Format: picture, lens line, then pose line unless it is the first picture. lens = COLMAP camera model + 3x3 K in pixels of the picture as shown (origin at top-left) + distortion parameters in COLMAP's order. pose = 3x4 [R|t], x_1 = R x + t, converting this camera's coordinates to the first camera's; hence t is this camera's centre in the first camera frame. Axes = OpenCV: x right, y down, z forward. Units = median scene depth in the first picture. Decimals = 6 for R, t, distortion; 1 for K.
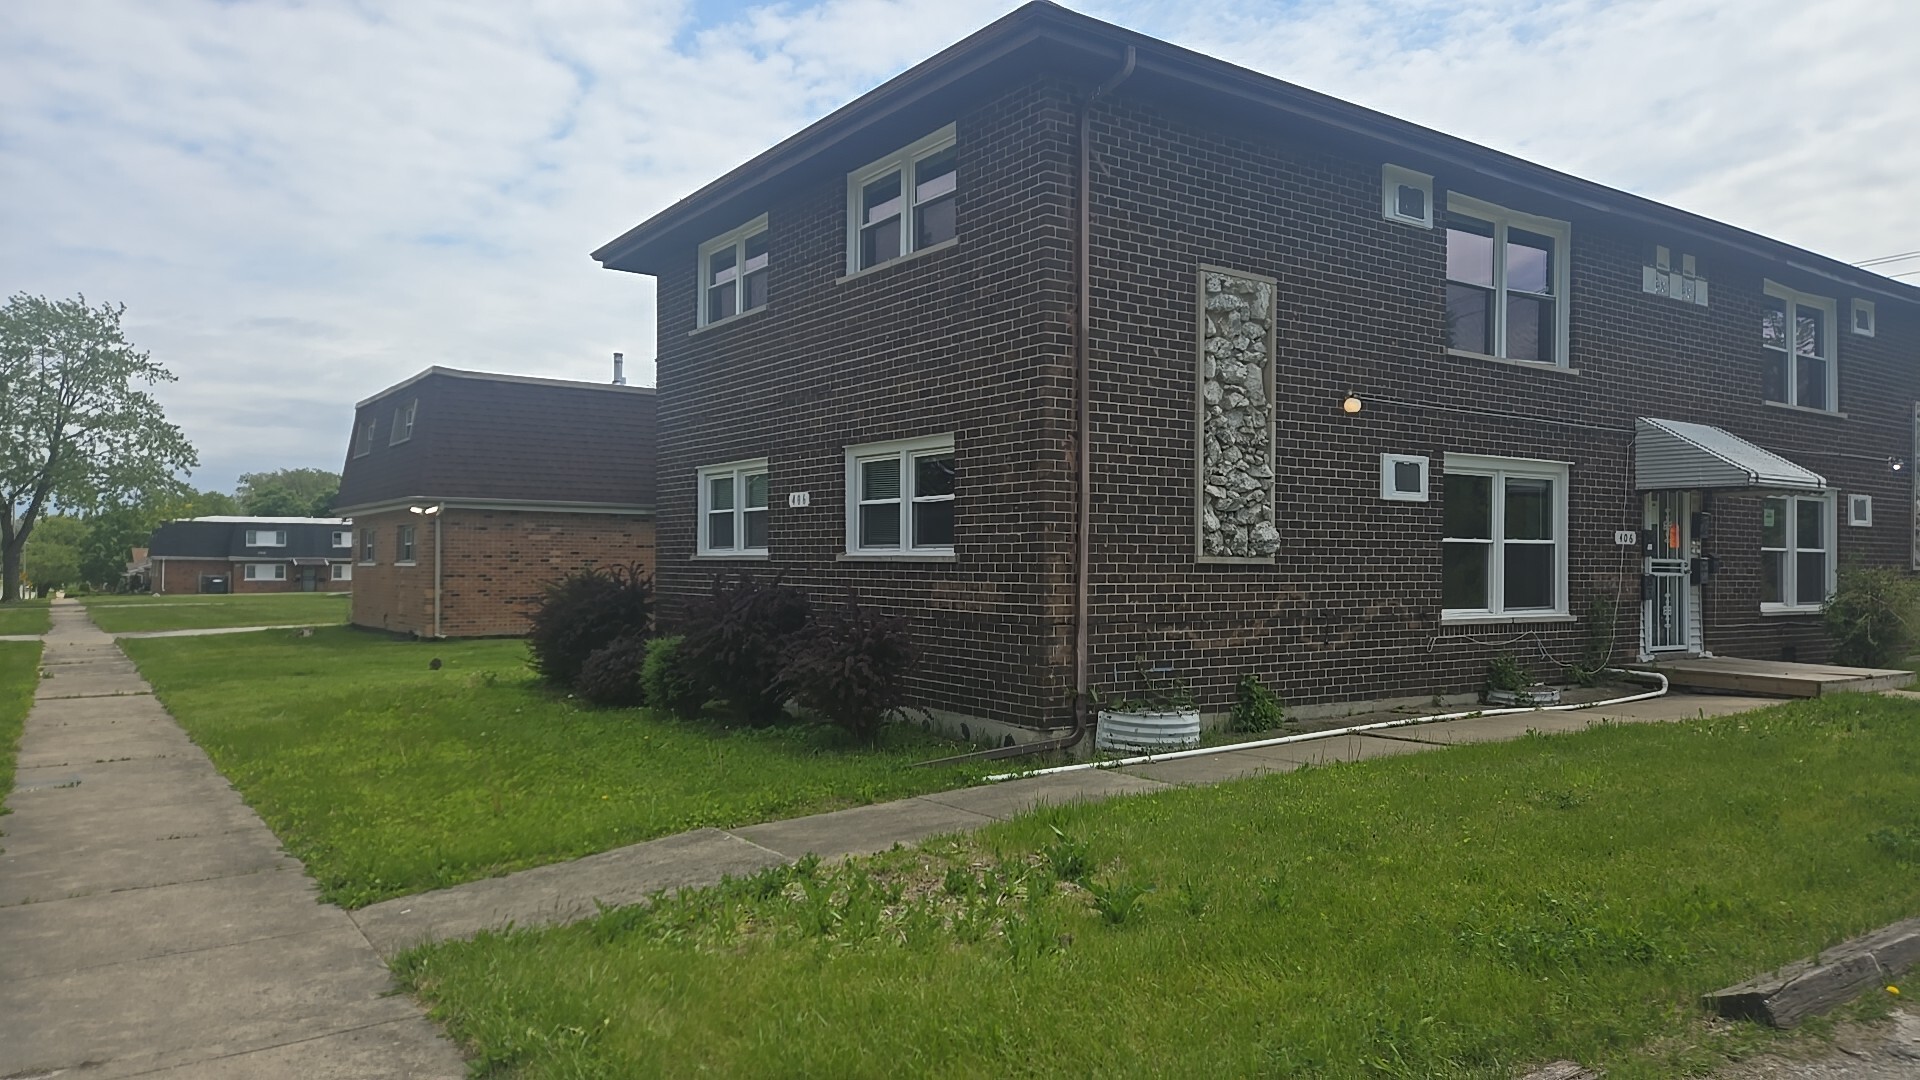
lens RADIAL K [[1290.7, 0, 961.8], [0, 1290.7, 541.5], [0, 0, 1]] dist [0.081494, 0.001523]
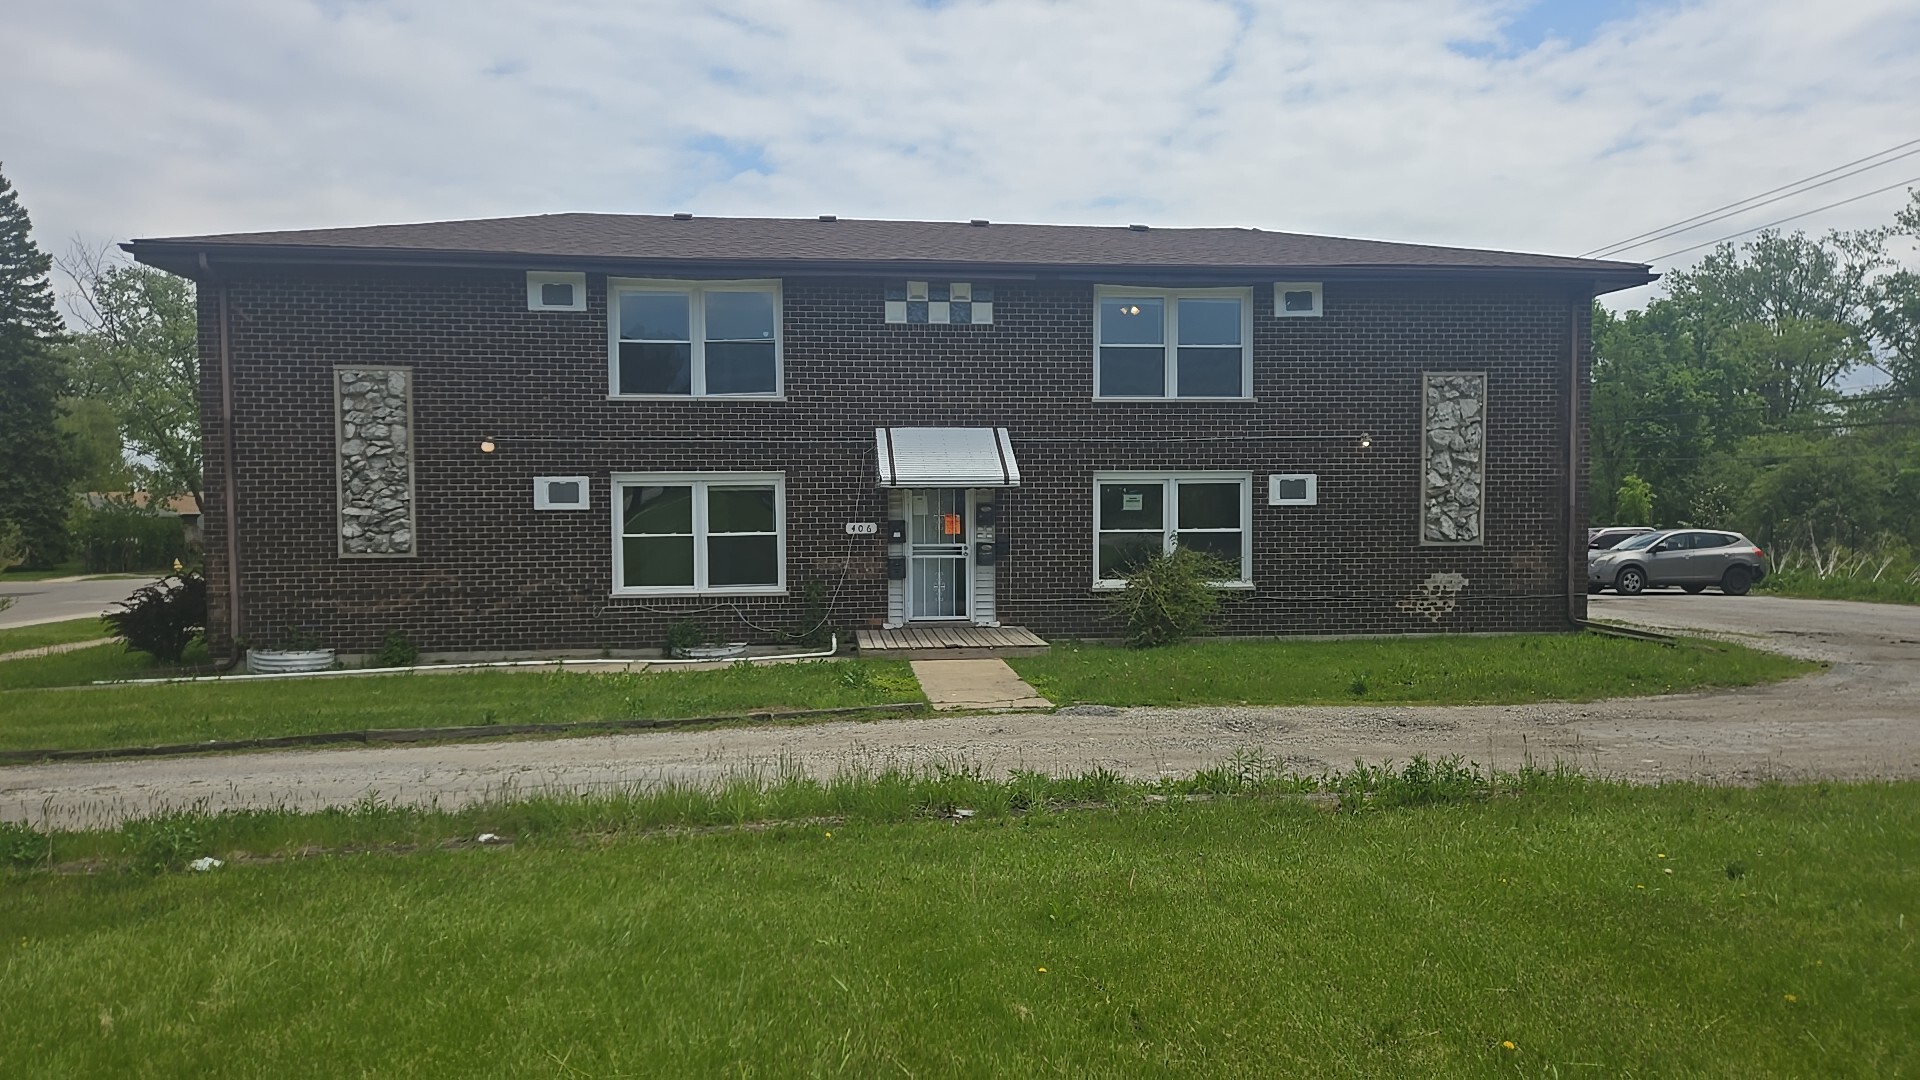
lens RADIAL K [[1290.7, 0, 960.3], [0, 1290.7, 541.9], [0, 0, 1]] dist [0.081494, 0.001523]
pose [[0.867271, 0.003816, -0.497821, 1.541649], [0.021688, 0.998732, 0.045438, -0.055873], [0.497363, -0.050203, 0.866089, 0.000819]]
